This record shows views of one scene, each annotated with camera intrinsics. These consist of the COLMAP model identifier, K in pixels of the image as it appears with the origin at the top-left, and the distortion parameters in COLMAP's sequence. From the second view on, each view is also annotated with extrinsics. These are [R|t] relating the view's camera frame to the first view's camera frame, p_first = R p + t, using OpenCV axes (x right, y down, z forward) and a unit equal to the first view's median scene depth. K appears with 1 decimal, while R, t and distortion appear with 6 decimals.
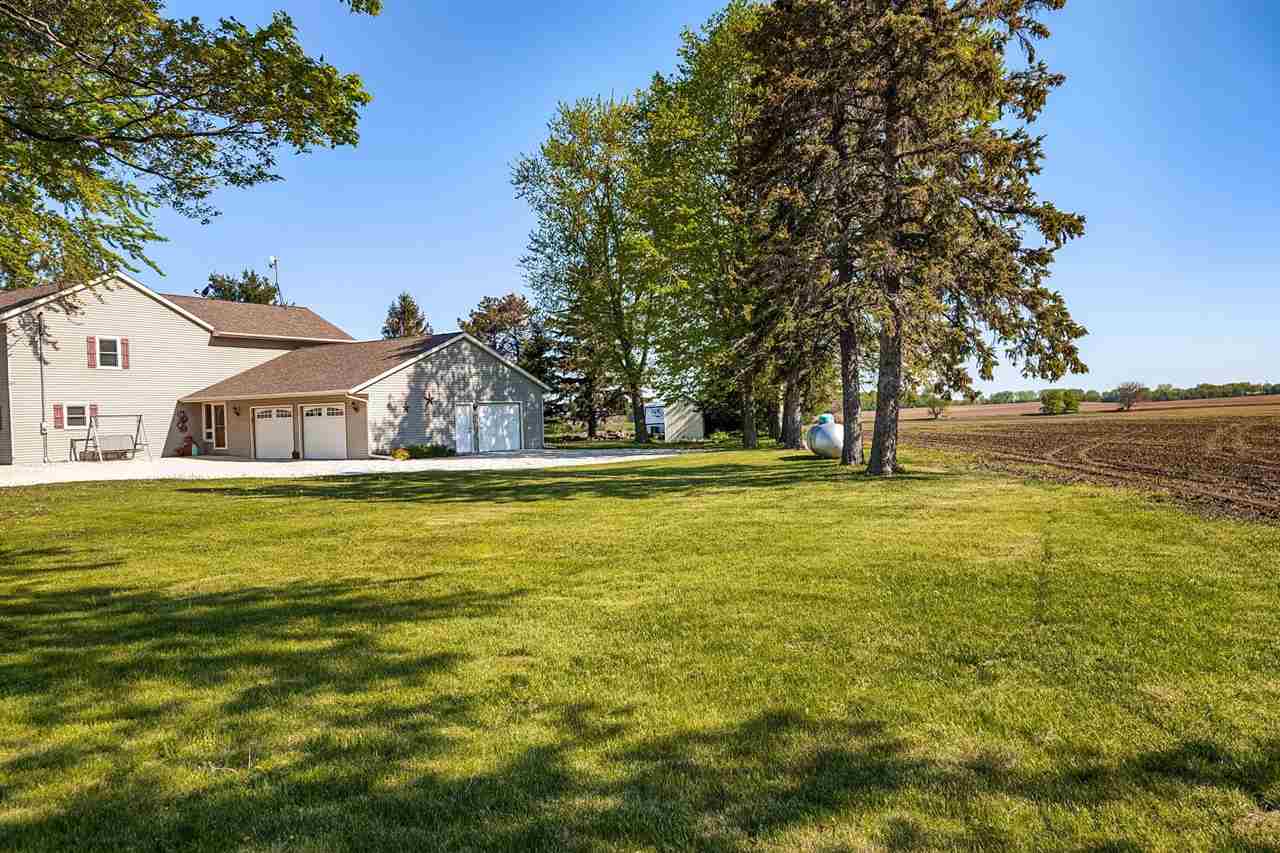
lens RADIAL K [[938.6, 0, 635.0], [0, 938.6, 420.3], [0, 0, 1]] dist [0.075483, -0.027640]
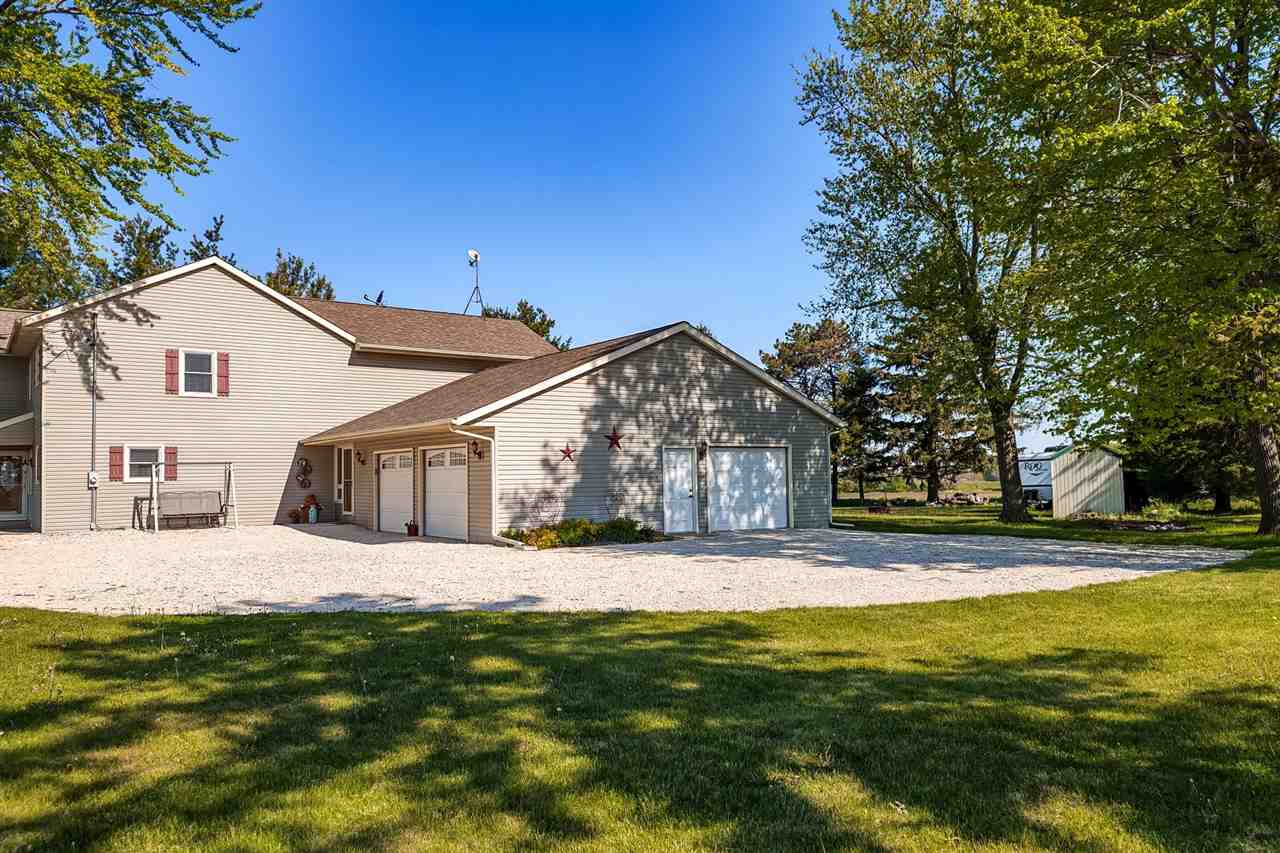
lens RADIAL K [[938.6, 0, 638.0], [0, 938.6, 433.0], [0, 0, 1]] dist [0.075483, -0.027640]
pose [[0.936983, -0.001681, -0.349370, -0.006129], [-0.014207, 0.998978, -0.042910, -0.001289], [0.349085, 0.045170, 0.936002, 0.396670]]
